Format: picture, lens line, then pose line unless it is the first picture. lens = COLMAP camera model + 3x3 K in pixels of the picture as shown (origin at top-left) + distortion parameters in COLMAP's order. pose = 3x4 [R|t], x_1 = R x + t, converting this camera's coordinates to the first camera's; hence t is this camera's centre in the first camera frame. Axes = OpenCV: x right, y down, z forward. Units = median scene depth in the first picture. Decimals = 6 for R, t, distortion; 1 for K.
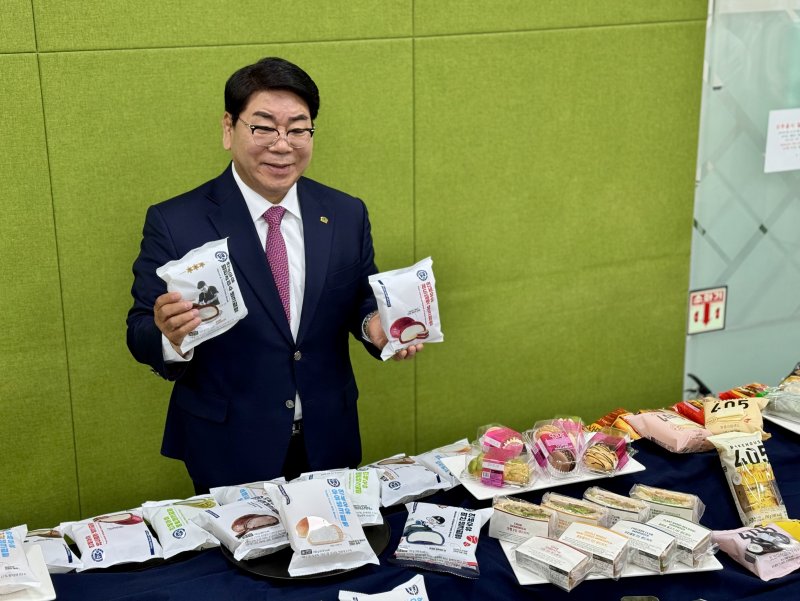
lens RADIAL K [[1125.7, 0, 400.4], [0, 1125.7, 300.3], [0, 0, 1]] dist [0.110224, 0.000000]
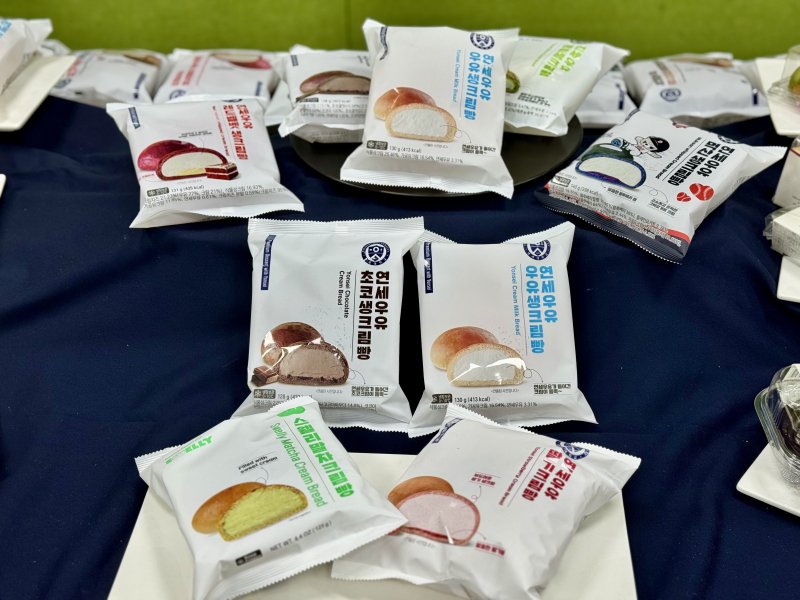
lens RADIAL K [[1125.7, 0, 400.0], [0, 1125.7, 299.4], [0, 0, 1]] dist [0.110224, 0.000000]
pose [[0.902371, 0.249535, -0.351368, 0.134862], [-0.126696, 0.932889, 0.337144, 0.100822], [0.411917, -0.259712, 0.873427, 0.482635]]
